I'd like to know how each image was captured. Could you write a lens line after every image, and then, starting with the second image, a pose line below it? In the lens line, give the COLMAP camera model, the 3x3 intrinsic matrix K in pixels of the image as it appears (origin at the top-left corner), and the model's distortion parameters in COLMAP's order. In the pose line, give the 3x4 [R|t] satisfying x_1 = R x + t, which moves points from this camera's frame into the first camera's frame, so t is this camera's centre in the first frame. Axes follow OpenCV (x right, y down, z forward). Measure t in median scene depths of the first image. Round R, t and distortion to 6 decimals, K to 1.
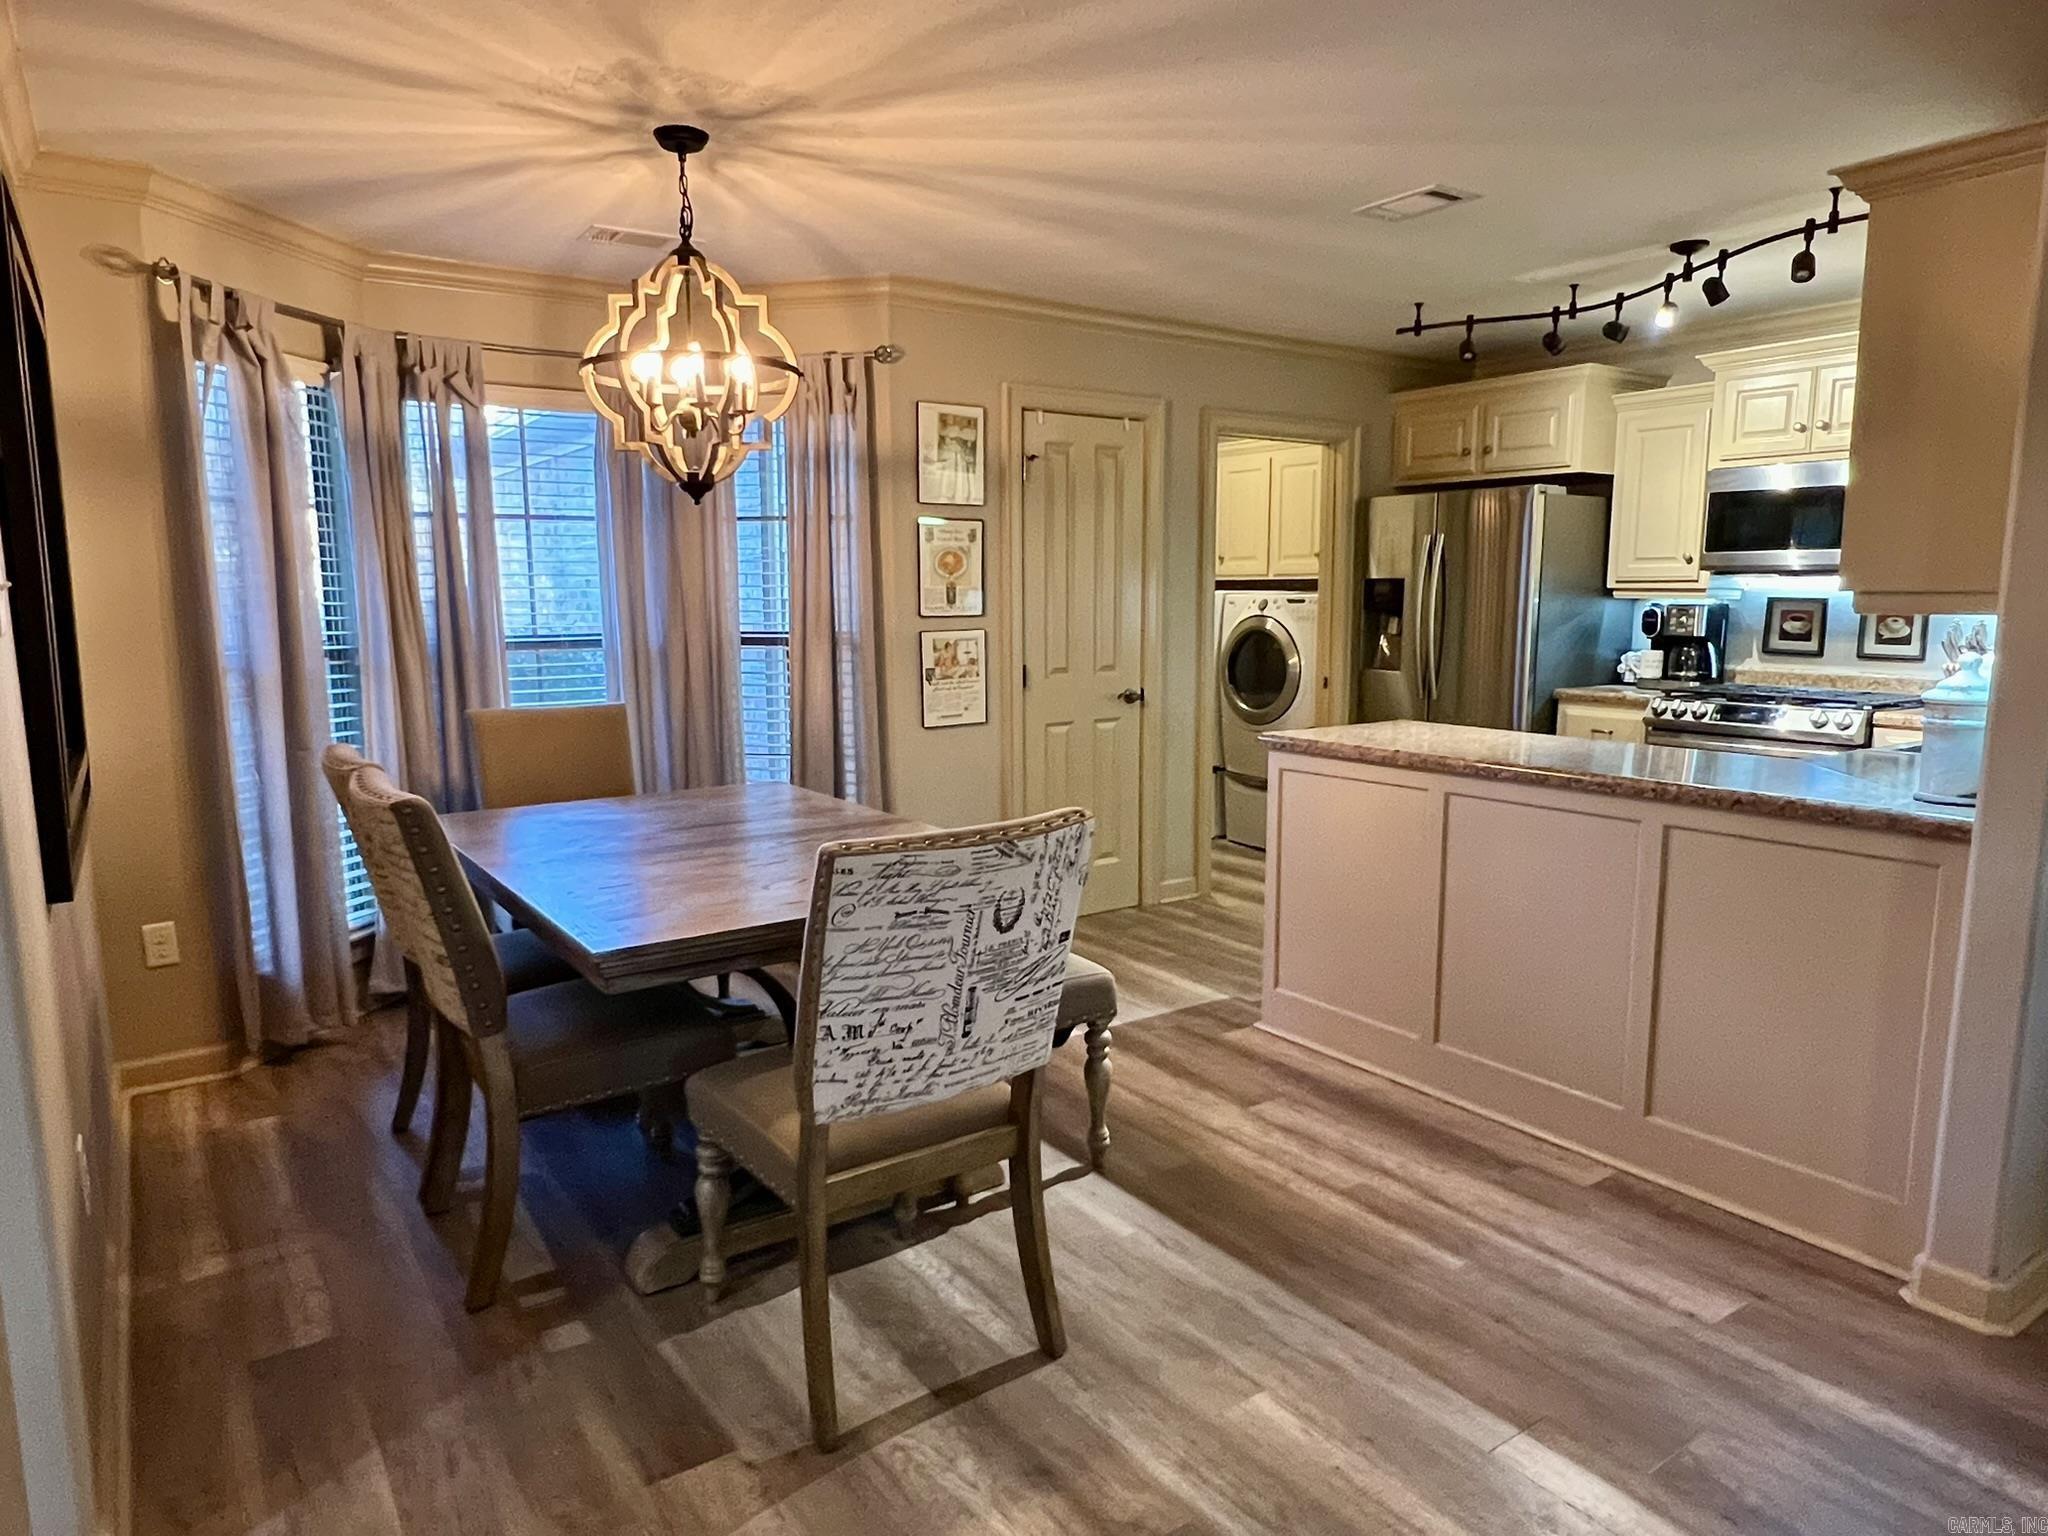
lens RADIAL K [[1295.7, 0, 1008.7], [0, 1295.7, 777.4], [0, 0, 1]] dist [0.005441, -0.005300]
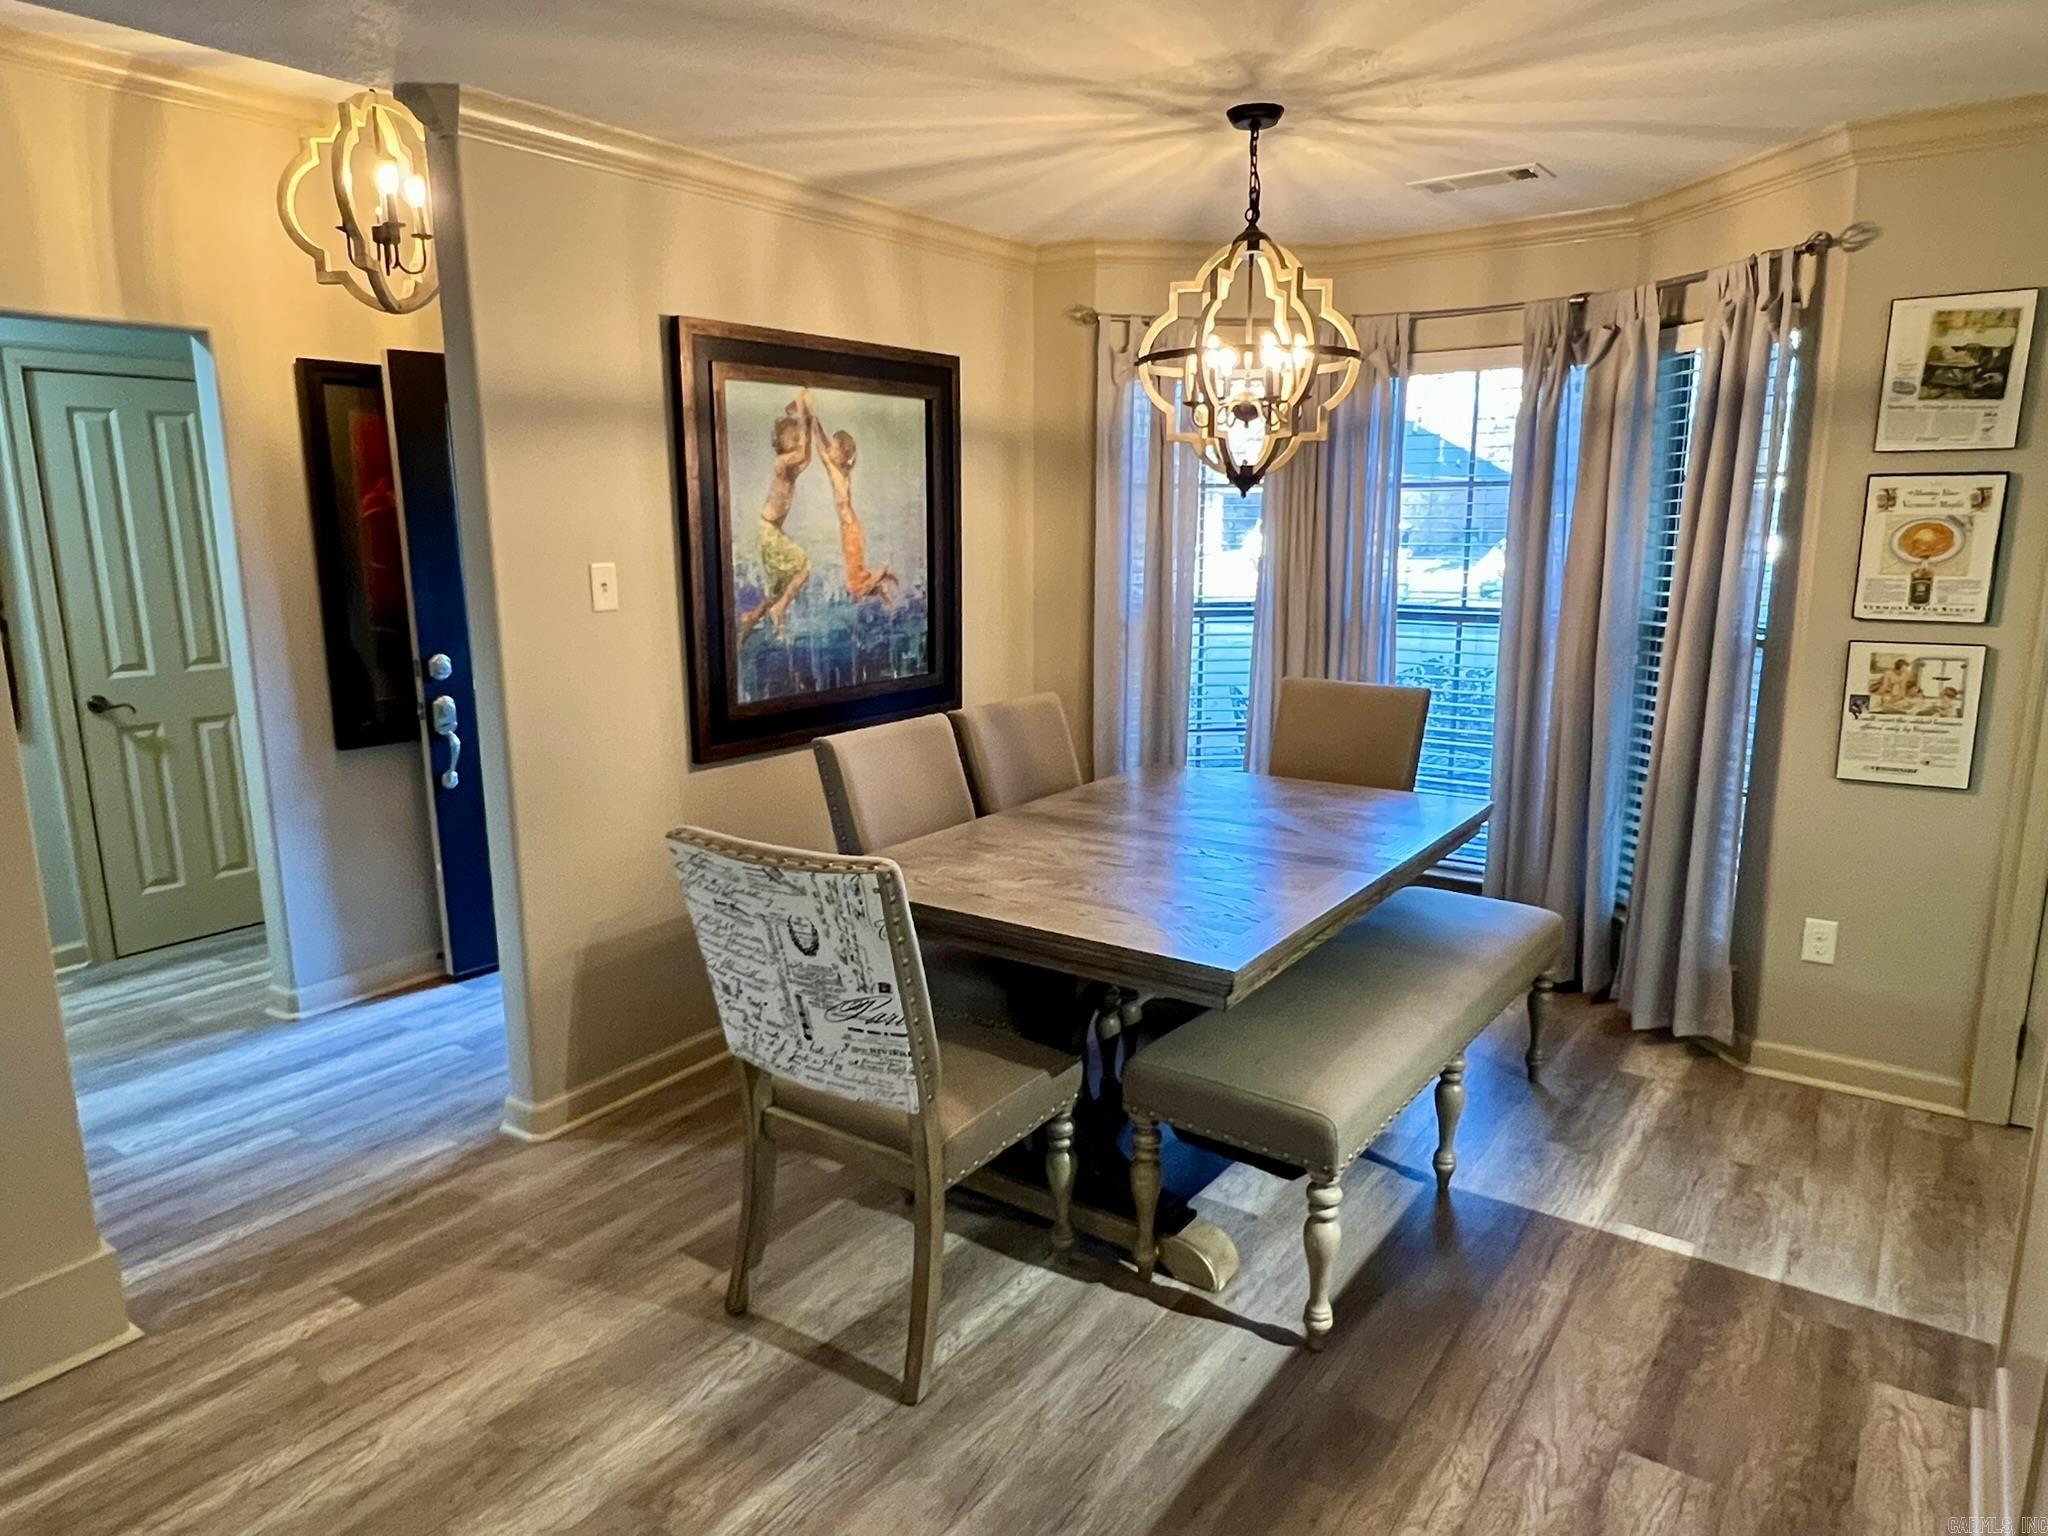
lens RADIAL K [[1295.7, 0, 1031.8], [0, 1295.7, 783.3], [0, 0, 1]] dist [0.005441, -0.005300]
pose [[0.335822, 0.196116, -0.921283, 0.464041], [-0.131569, 0.978263, 0.160286, -0.096633], [0.932691, 0.067385, 0.354325, 0.371290]]
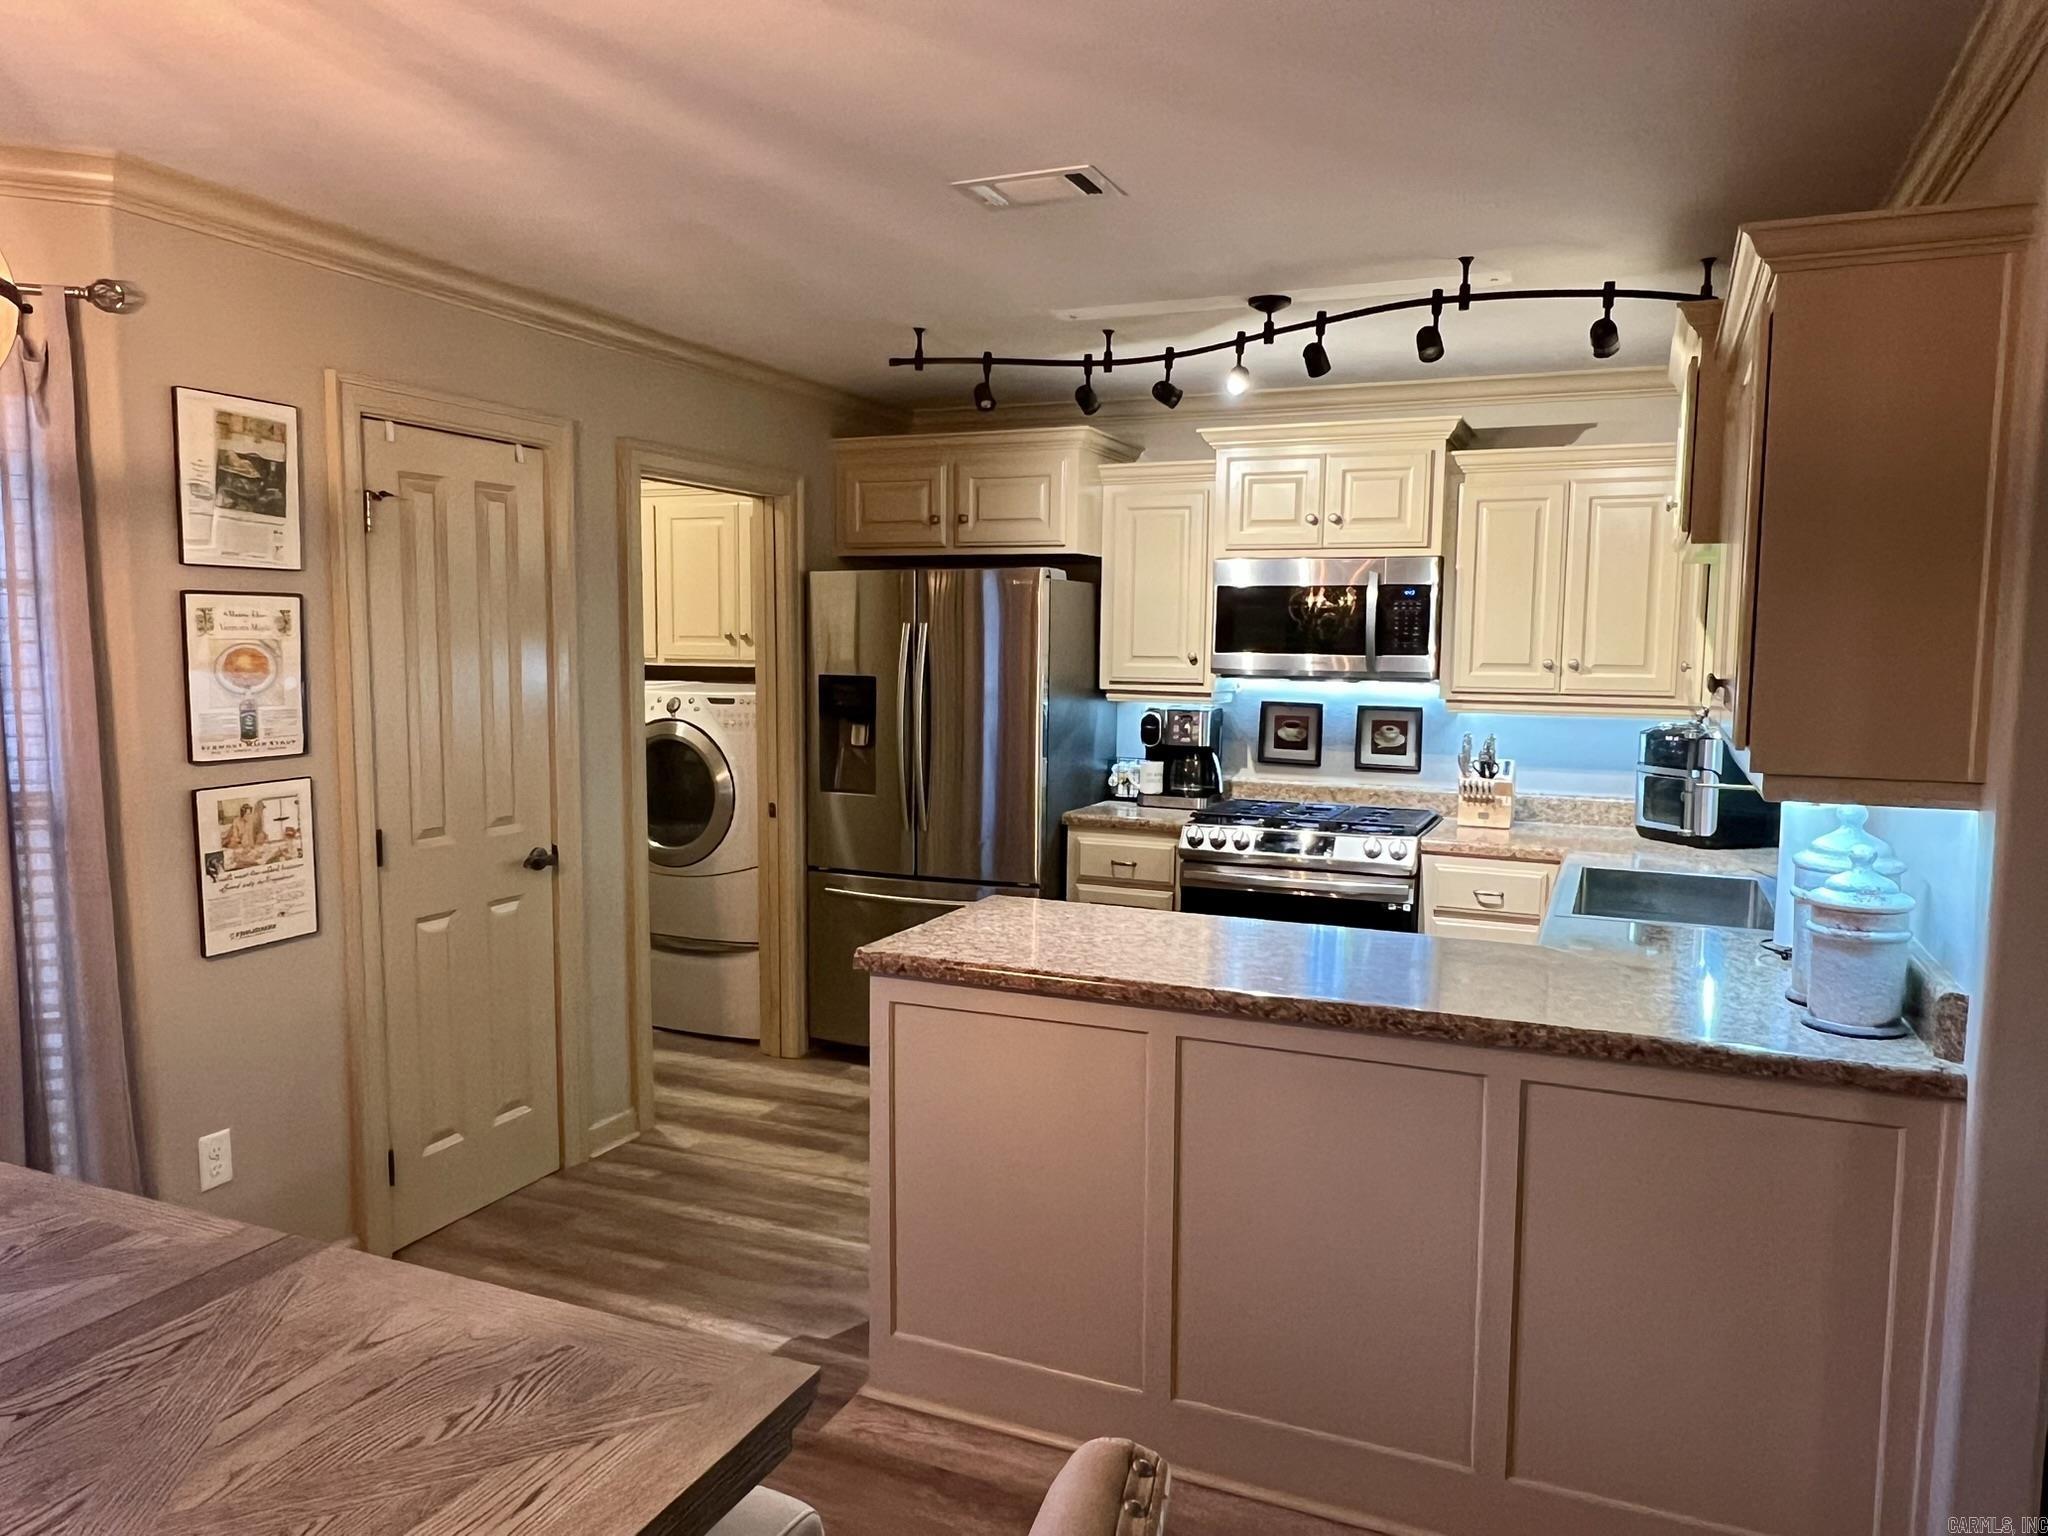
lens RADIAL K [[1424.7, 0, 1019.6], [0, 1424.7, 775.2], [0, 0, 1]] dist [0.007589, -0.002708]
pose [[0.847460, -0.038946, 0.529428, -0.097390], [0.062476, 0.997692, -0.026615, -0.084335], [-0.527170, 0.055632, 0.847937, 0.297250]]
